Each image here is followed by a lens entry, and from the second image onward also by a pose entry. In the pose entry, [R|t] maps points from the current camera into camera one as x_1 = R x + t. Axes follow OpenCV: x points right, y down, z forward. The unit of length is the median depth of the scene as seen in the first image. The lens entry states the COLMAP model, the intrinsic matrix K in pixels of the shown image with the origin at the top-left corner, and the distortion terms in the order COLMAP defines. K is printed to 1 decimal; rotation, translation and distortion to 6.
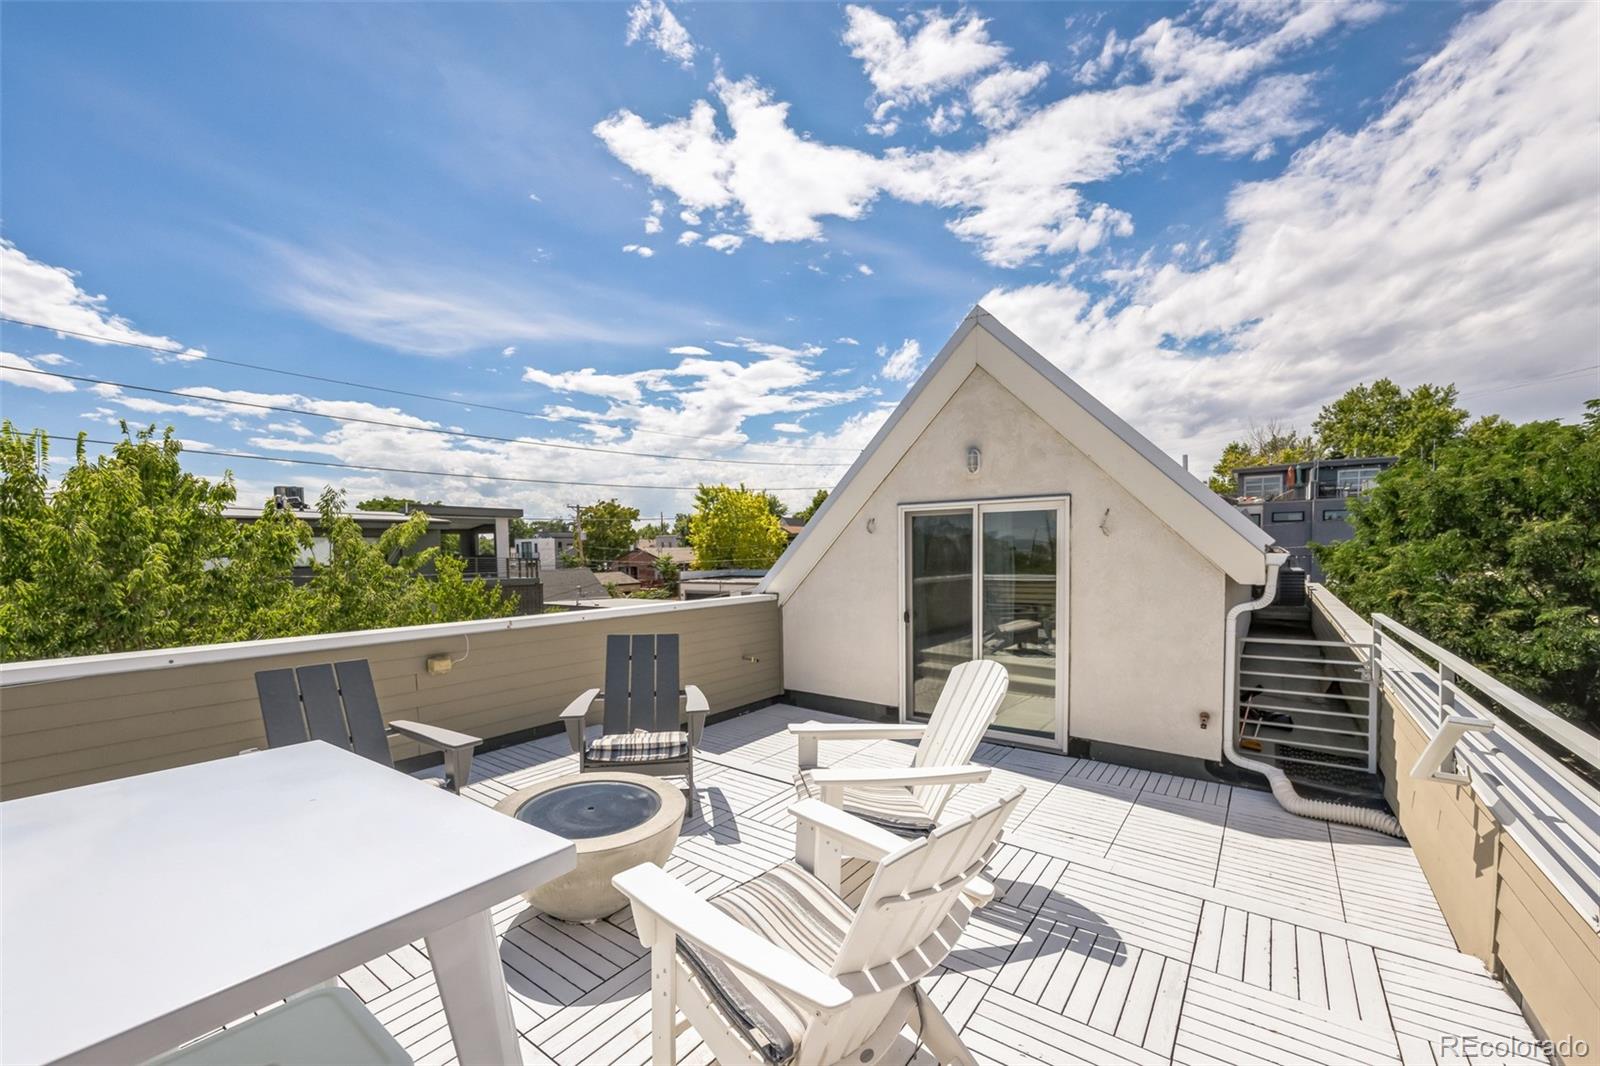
lens RADIAL K [[630.7, 0, 796.6], [0, 630.7, 539.8], [0, 0, 1]] dist [0.002519, -0.000253]
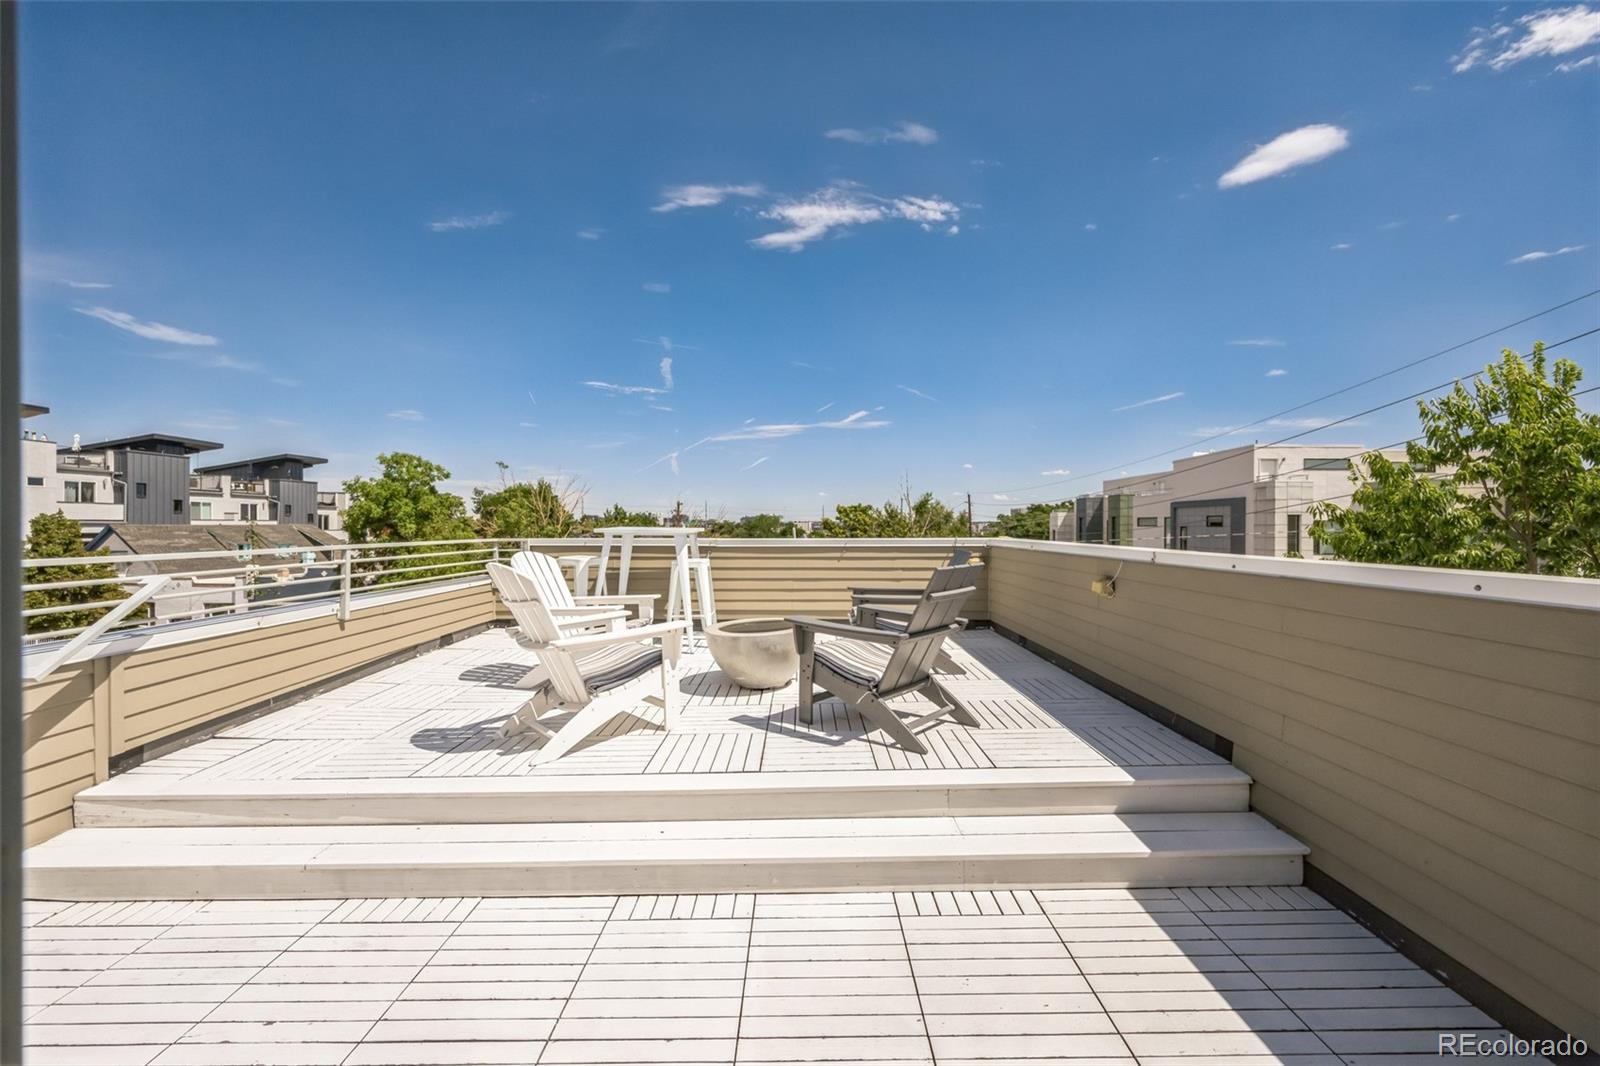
lens RADIAL K [[630.7, 0, 793.0], [0, 630.7, 527.6], [0, 0, 1]] dist [0.002519, -0.000253]
pose [[-0.810513, 0.021407, -0.585330, 0.476426], [0.023112, 0.999722, 0.004559, 0.126829], [0.585265, -0.009833, -0.810783, 1.979660]]
